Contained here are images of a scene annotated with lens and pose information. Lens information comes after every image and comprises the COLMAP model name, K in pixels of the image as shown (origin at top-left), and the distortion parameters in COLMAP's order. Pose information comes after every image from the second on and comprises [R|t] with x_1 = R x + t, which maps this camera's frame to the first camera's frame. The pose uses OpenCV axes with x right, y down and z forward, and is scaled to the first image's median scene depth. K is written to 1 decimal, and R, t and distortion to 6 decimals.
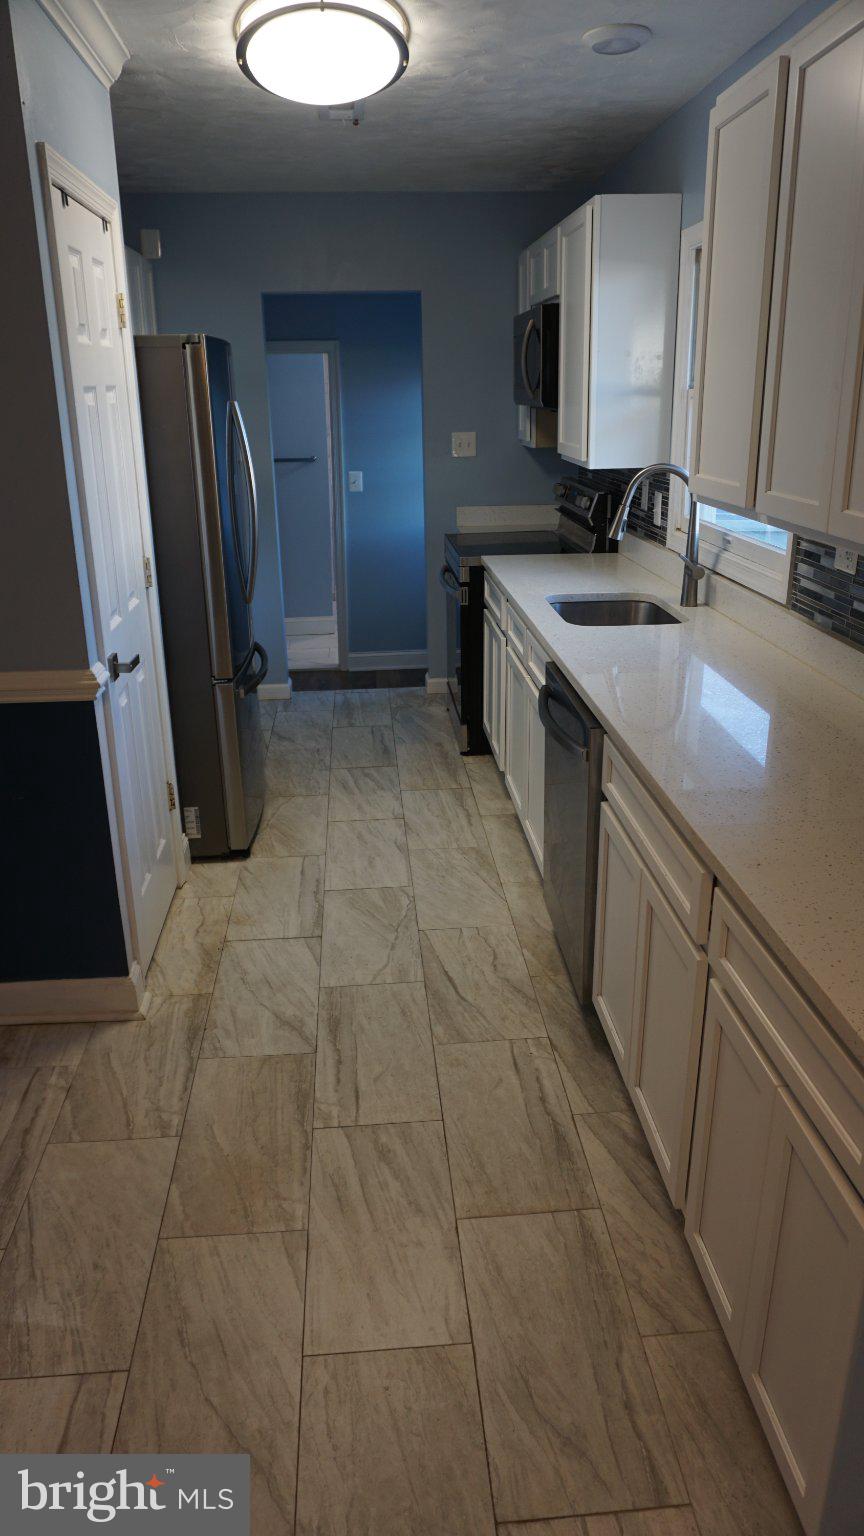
lens RADIAL K [[1020.0, 0, 432.0], [0, 1020.0, 768.0], [0, 0, 1]] dist [-0.057015, 0.042446]
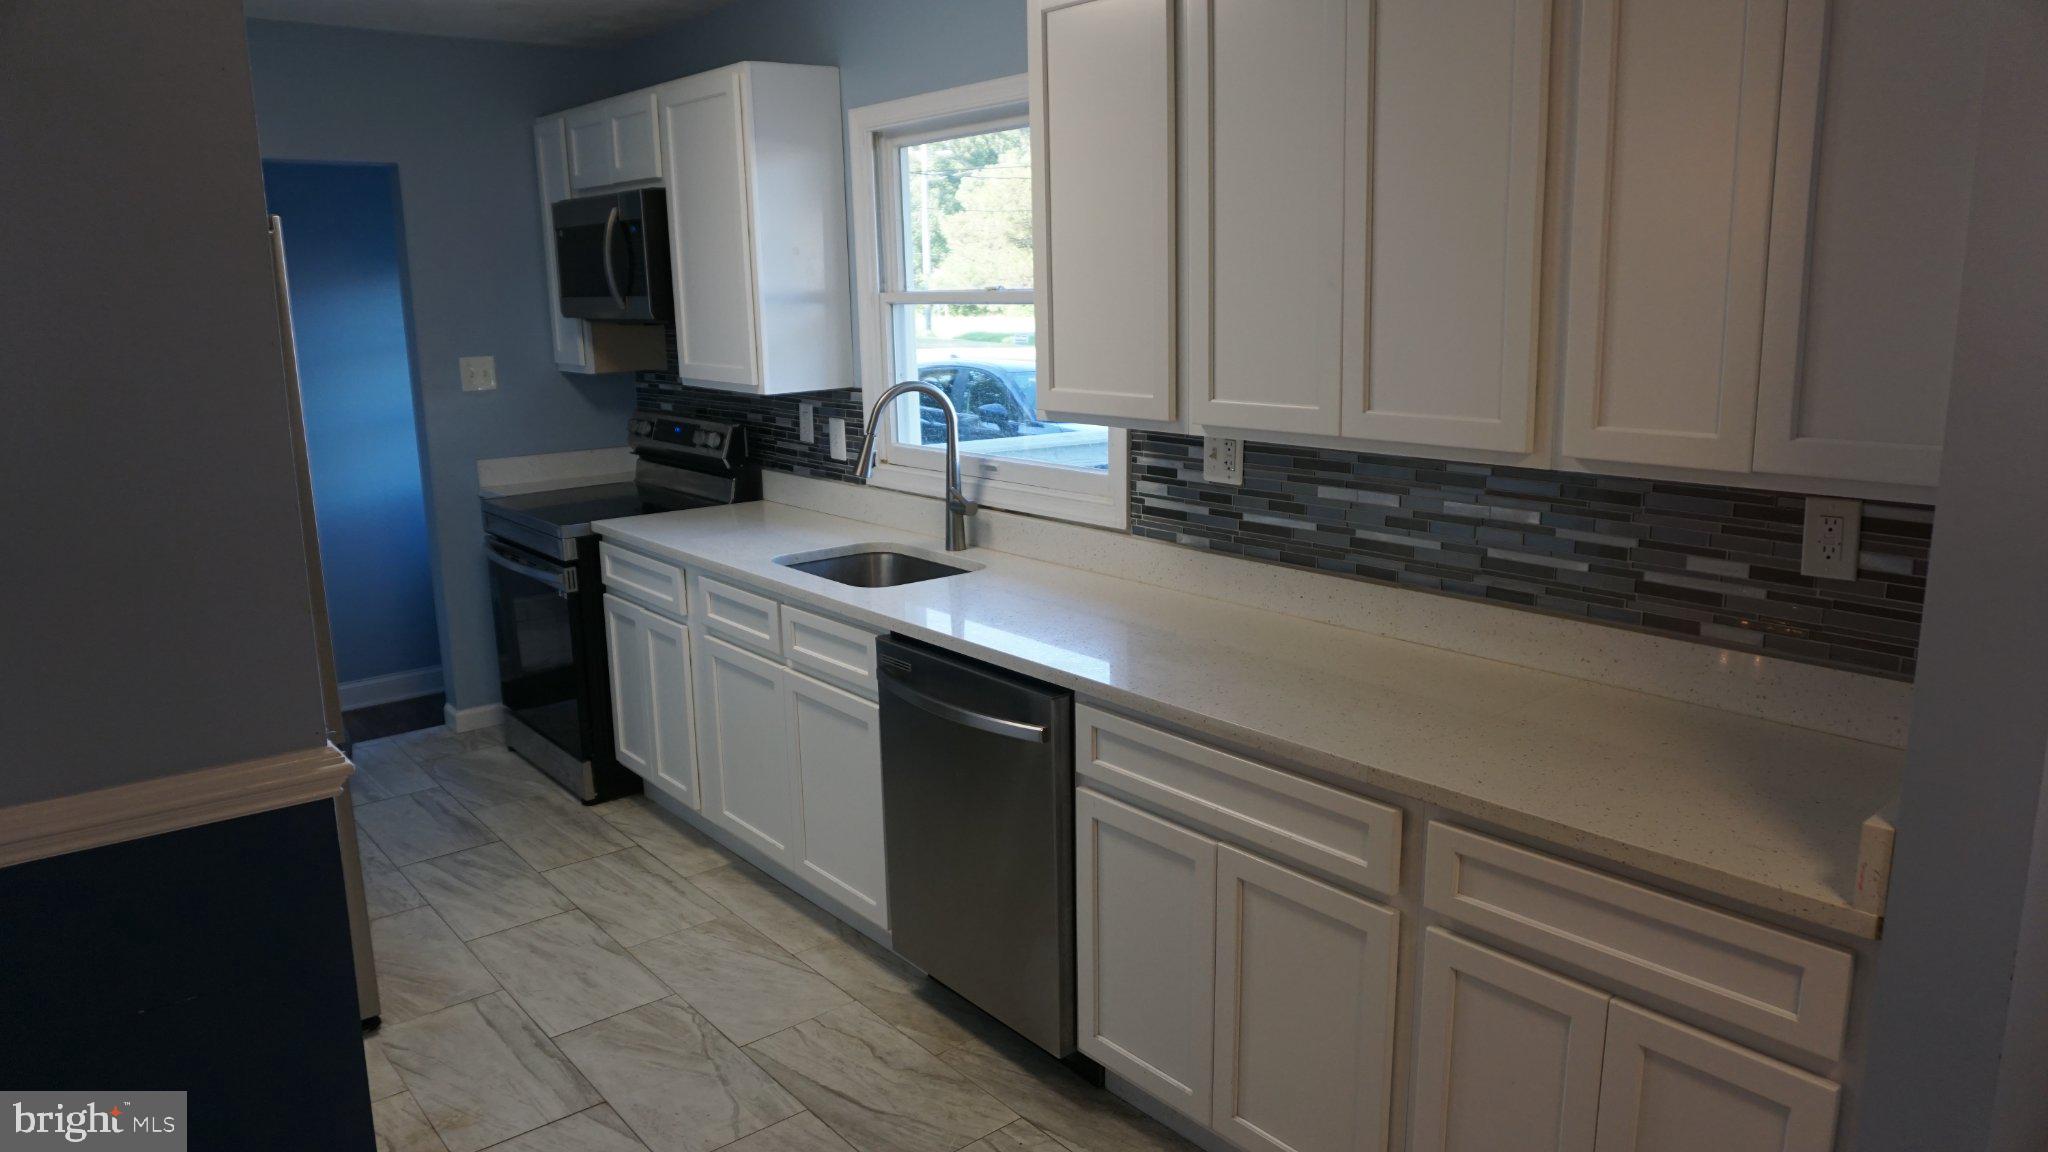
lens RADIAL K [[1360.0, 0, 1016.9], [0, 1360.0, 574.7], [0, 0, 1]] dist [-0.057015, 0.042446]
pose [[0.820464, -0.118291, 0.559326, -0.286814], [0.204443, 0.974372, -0.093825, -0.024988], [-0.533893, 0.191330, 0.823621, 0.072013]]
